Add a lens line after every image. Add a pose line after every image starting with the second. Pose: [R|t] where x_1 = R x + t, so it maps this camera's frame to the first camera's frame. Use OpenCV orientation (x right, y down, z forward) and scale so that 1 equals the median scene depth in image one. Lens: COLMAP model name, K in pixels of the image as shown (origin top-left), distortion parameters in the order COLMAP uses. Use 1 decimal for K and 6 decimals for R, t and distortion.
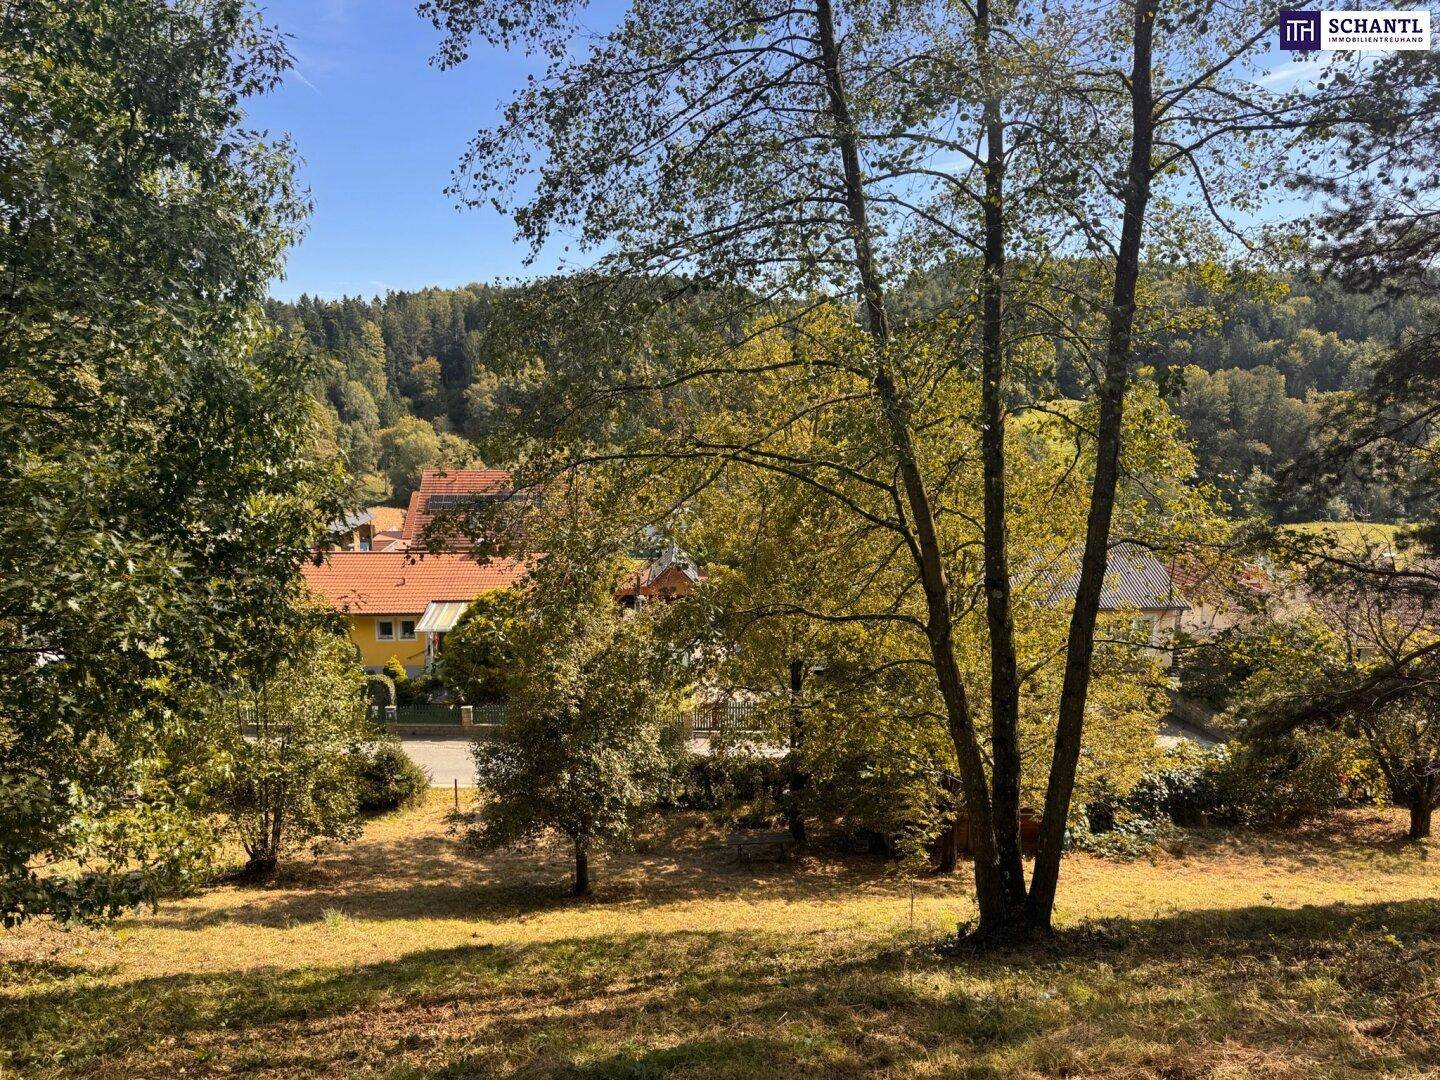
lens RADIAL K [[1013.4, 0, 711.7], [0, 1013.4, 535.0], [0, 0, 1]] dist [0.076215, -0.098665]
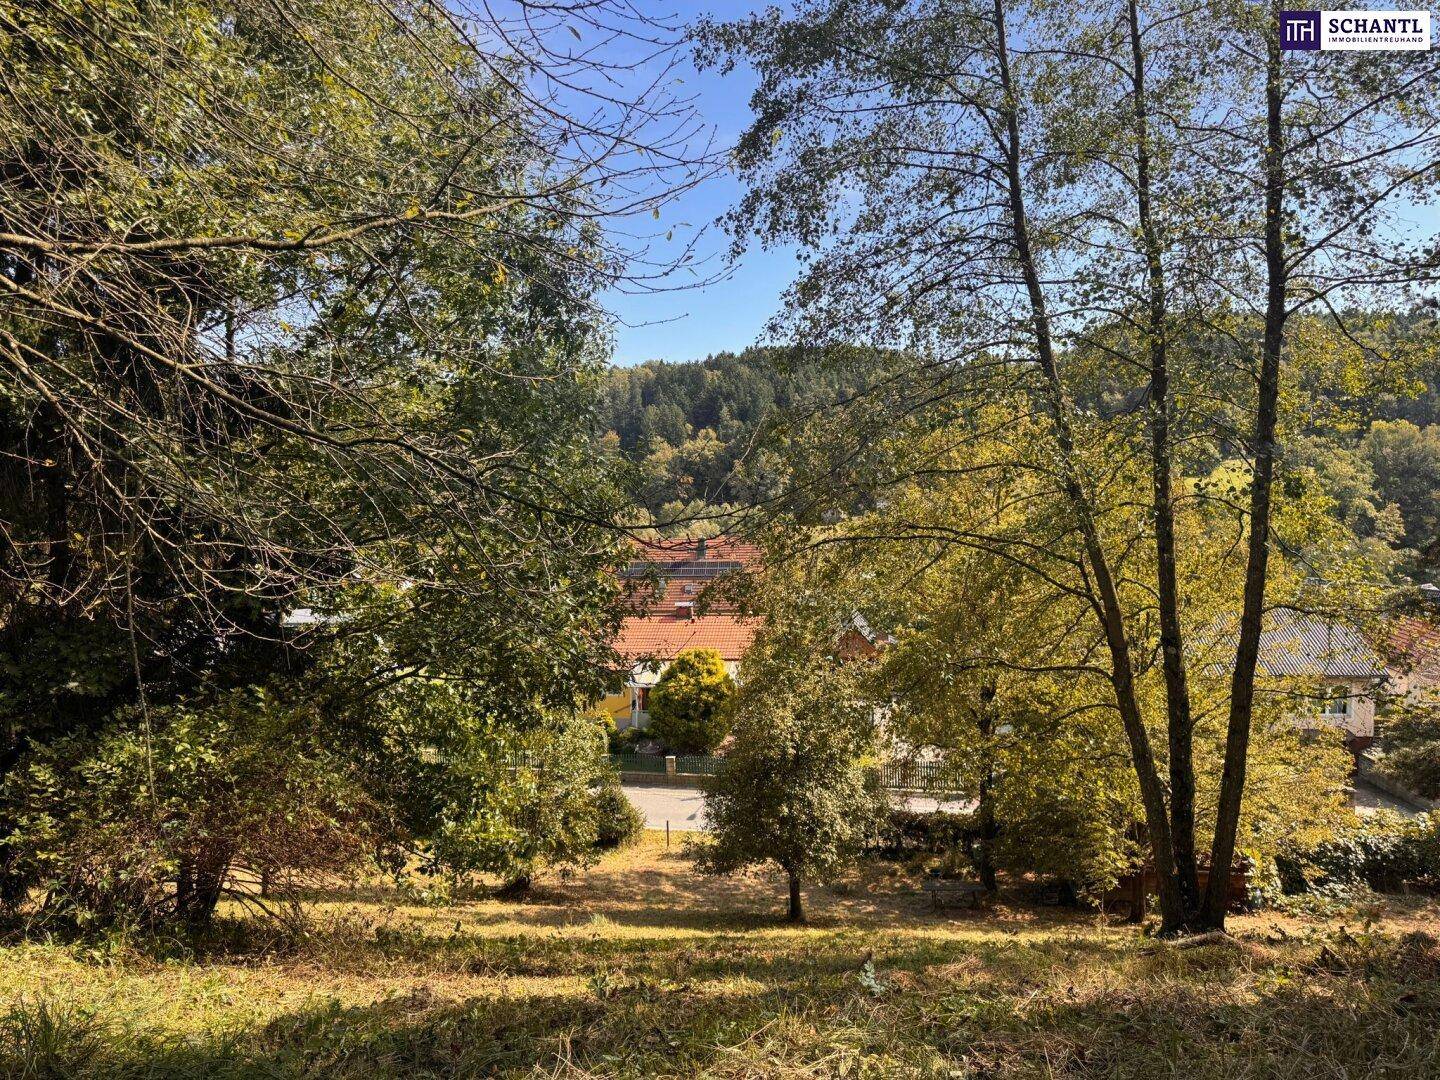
lens RADIAL K [[1005.2, 0, 722.7], [0, 1005.2, 530.1], [0, 0, 1]] dist [0.105398, -0.149582]
pose [[0.988150, -0.008881, -0.153234, -0.042825], [-0.001735, 0.997615, -0.069008, 0.000176], [0.153482, 0.068456, 0.985777, -0.210399]]
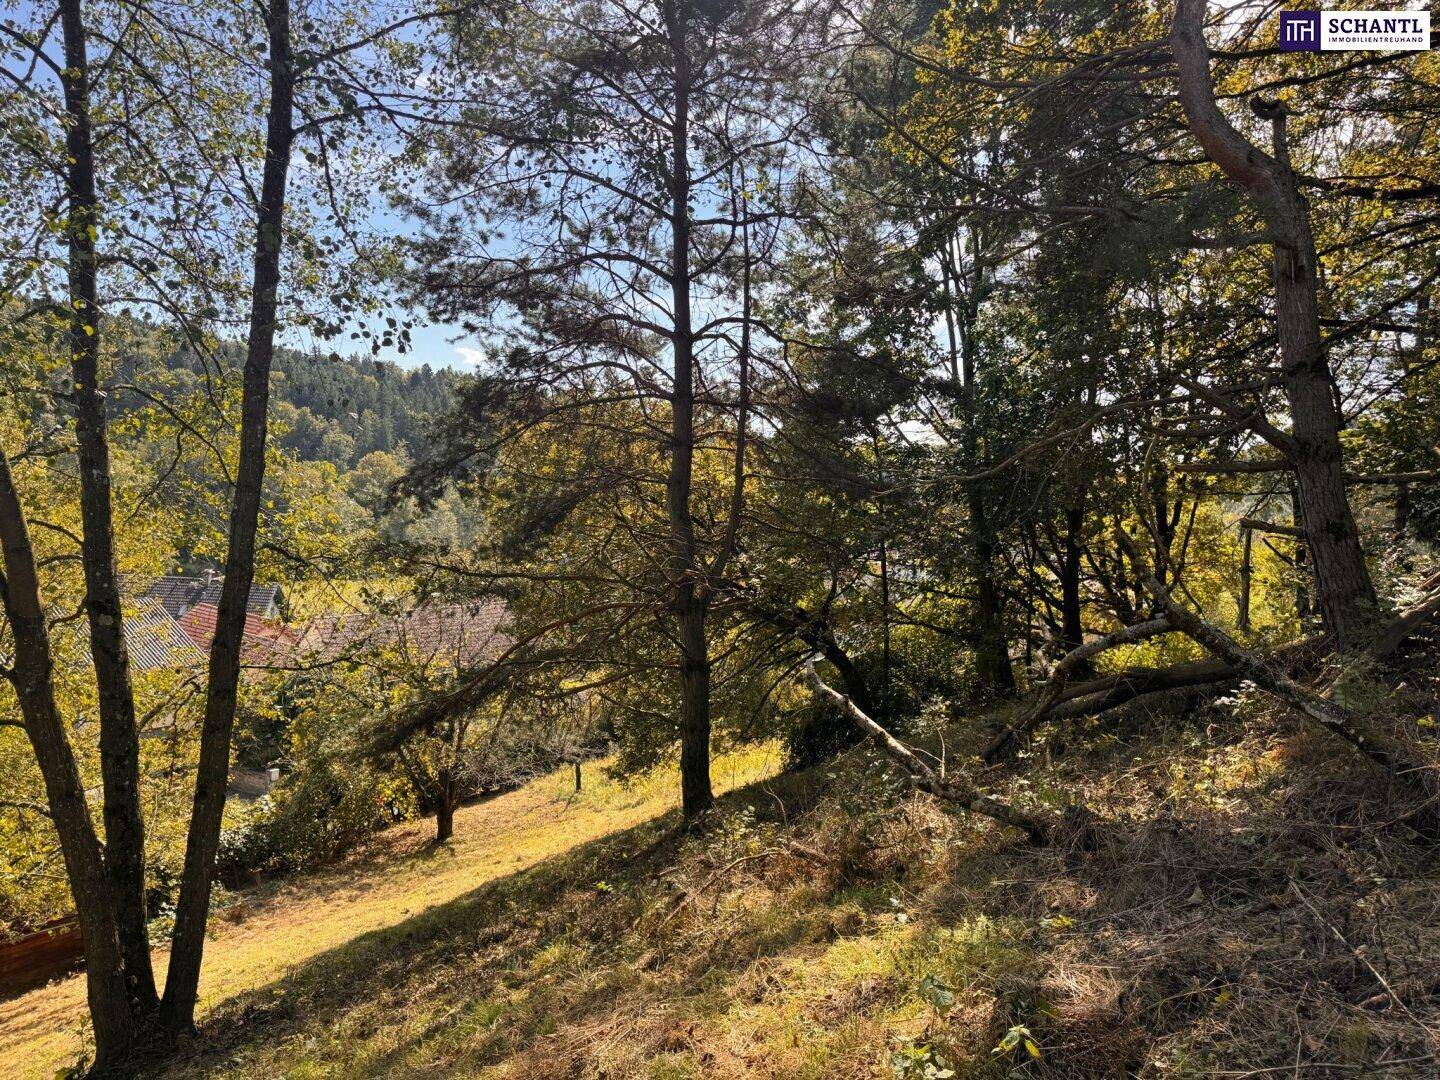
lens RADIAL K [[1021.7, 0, 724.7], [0, 1021.7, 539.8], [0, 0, 1]] dist [0.035472, -0.033723]
pose [[0.599817, -0.009178, 0.800084, -0.046053], [0.056335, 0.997937, -0.030786, 0.034927], [-0.798151, 0.063539, 0.599097, 0.110856]]
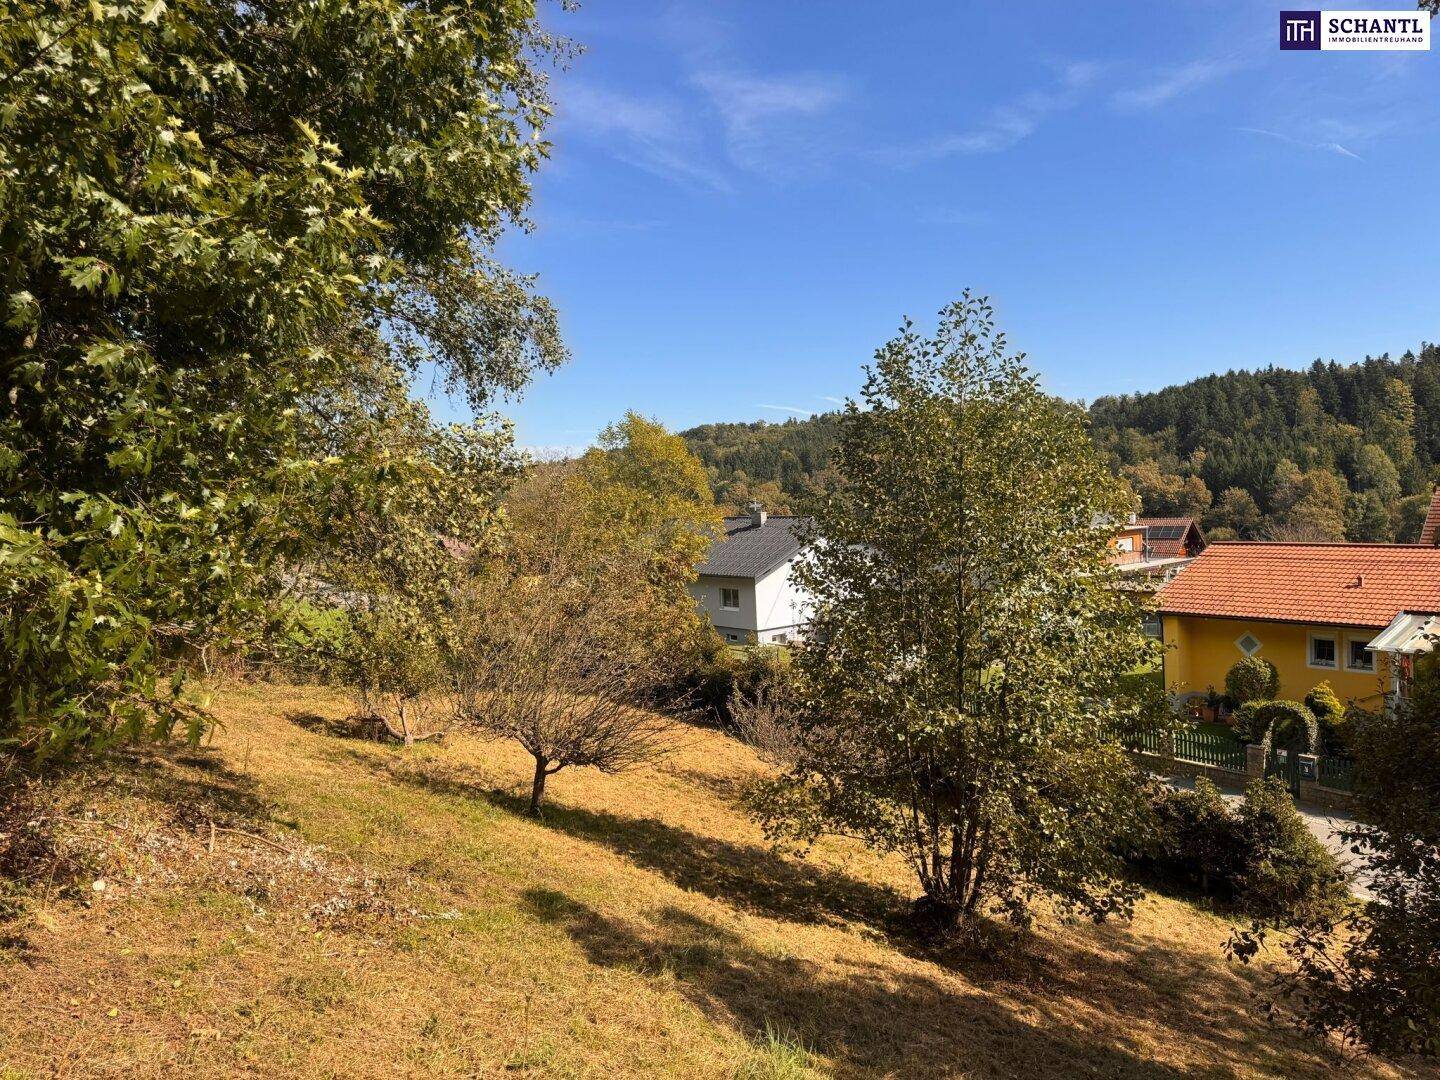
lens RADIAL K [[1025.4, 0, 715.8], [0, 1025.4, 547.5], [0, 0, 1]] dist [0.060744, -0.059021]
pose [[0.623262, 0.024378, -0.781633, -0.135148], [-0.080075, 0.996250, -0.032779, 0.245246], [0.777902, 0.083019, 0.622877, 0.860241]]
